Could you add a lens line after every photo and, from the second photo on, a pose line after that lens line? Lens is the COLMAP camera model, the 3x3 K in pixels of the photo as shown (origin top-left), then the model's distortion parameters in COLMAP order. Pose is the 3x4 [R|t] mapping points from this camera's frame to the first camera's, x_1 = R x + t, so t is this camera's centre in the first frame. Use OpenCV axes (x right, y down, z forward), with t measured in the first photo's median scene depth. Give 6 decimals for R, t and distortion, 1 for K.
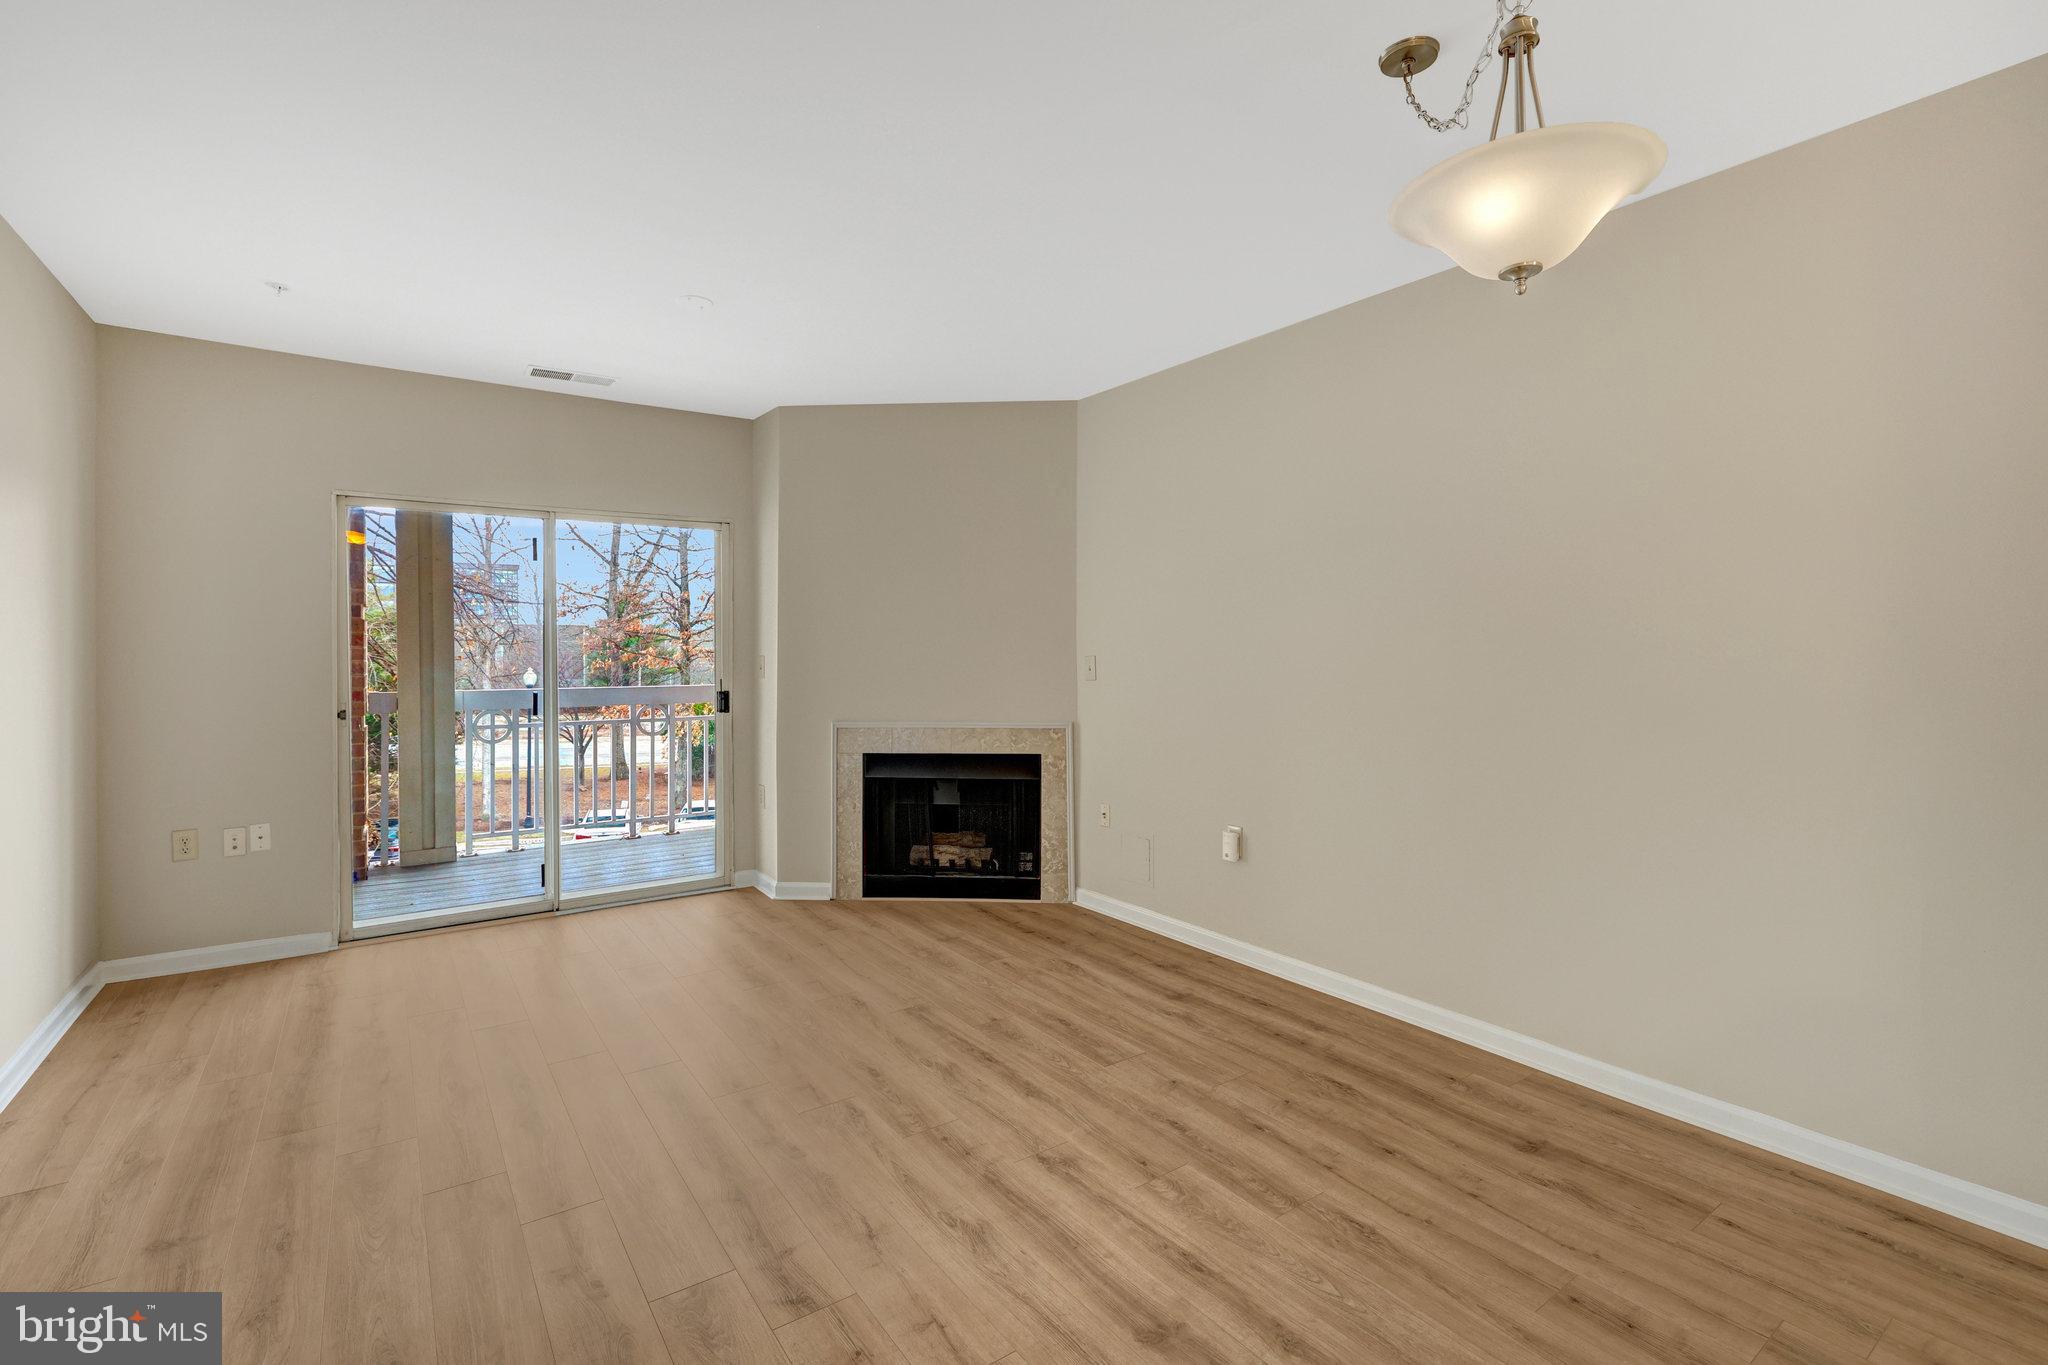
lens RADIAL K [[916.5, 0, 1009.5], [0, 916.5, 671.3], [0, 0, 1]] dist [-0.002127, 0.001832]
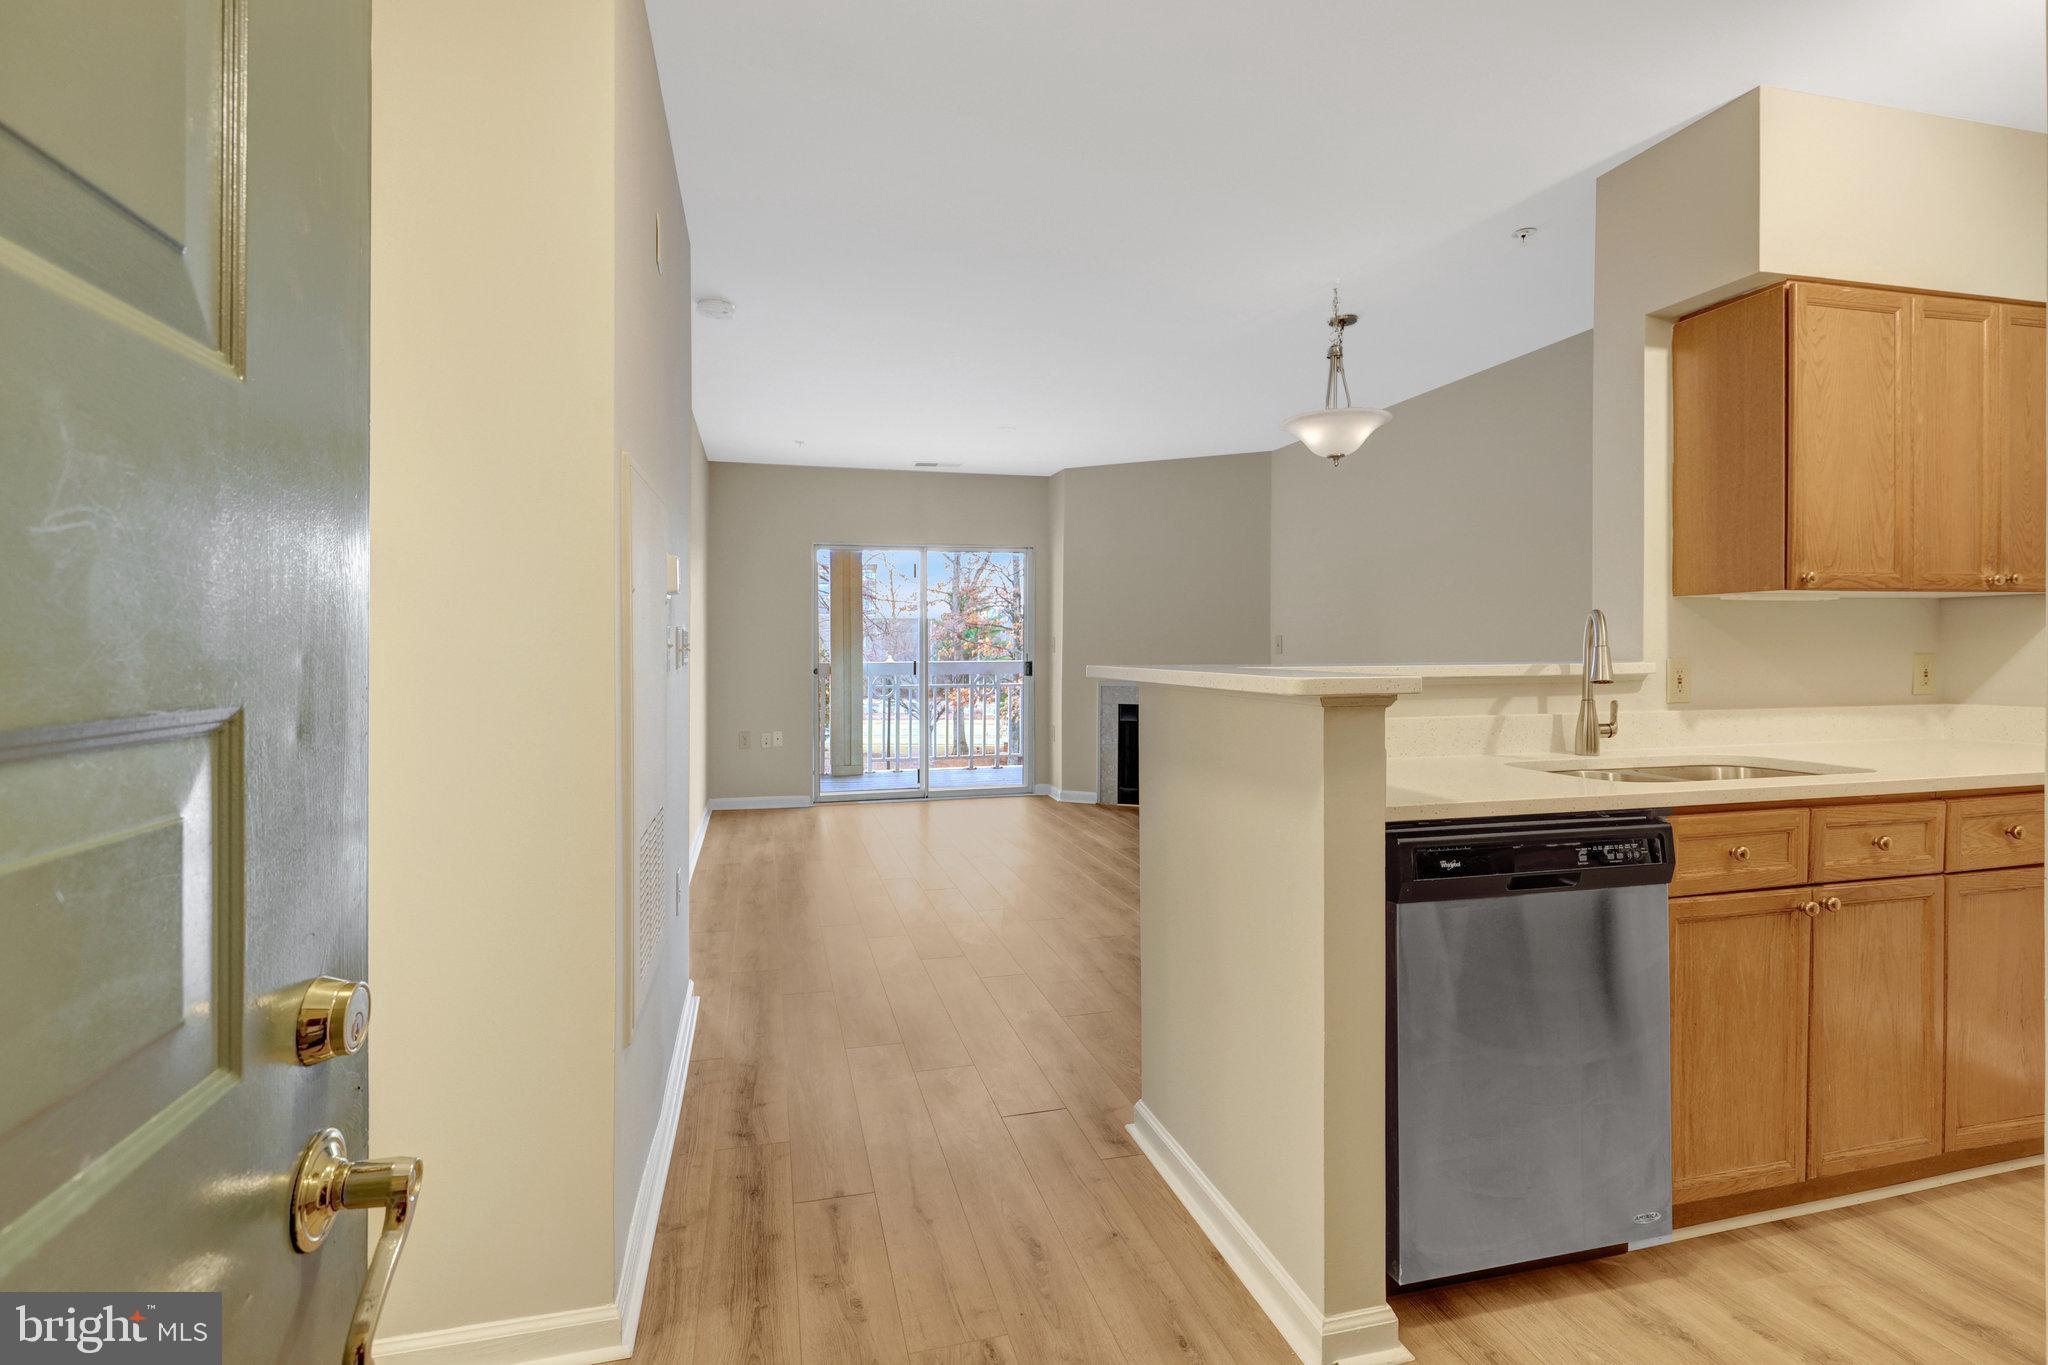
lens RADIAL K [[943.4, 0, 985.3], [0, 943.4, 660.3], [0, 0, 1]] dist [-0.002242, 0.002212]
pose [[0.930140, 0.004262, -0.367179, 0.205244], [-0.005179, 0.999985, -0.001511, 0.024911], [0.367167, 0.003307, 0.930149, -0.498626]]
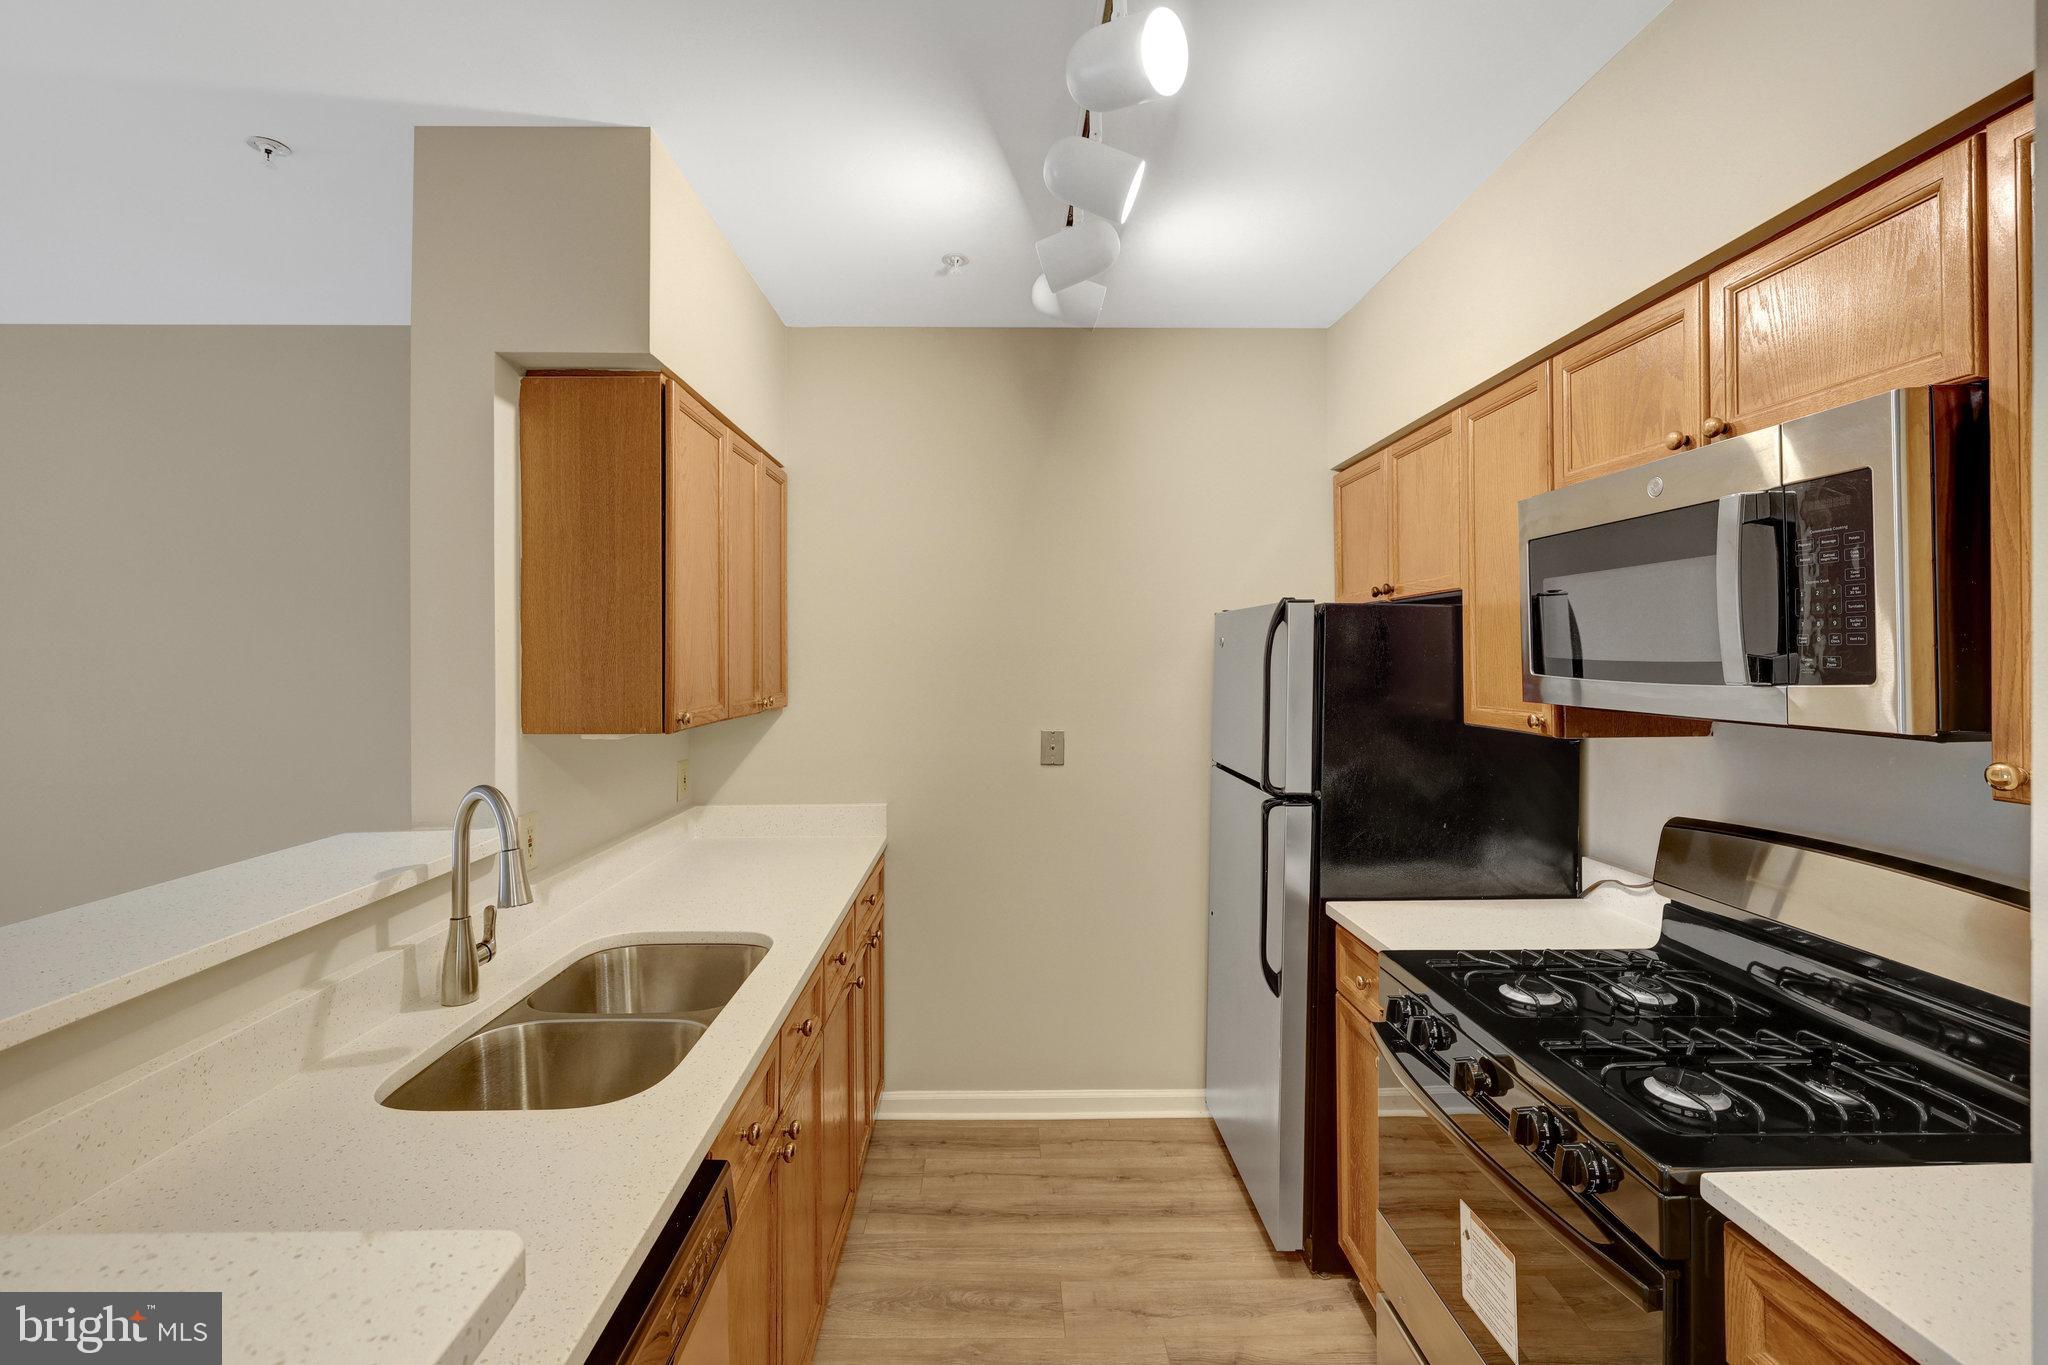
lens RADIAL K [[916.5, 0, 1017.3], [0, 916.5, 662.2], [0, 0, 1]] dist [-0.002127, 0.001832]
pose [[0.557661, -0.007493, 0.830035, 0.159318], [0.015523, 0.999879, -0.001403, -0.047580], [-0.829923, 0.013667, 0.557710, -0.233341]]
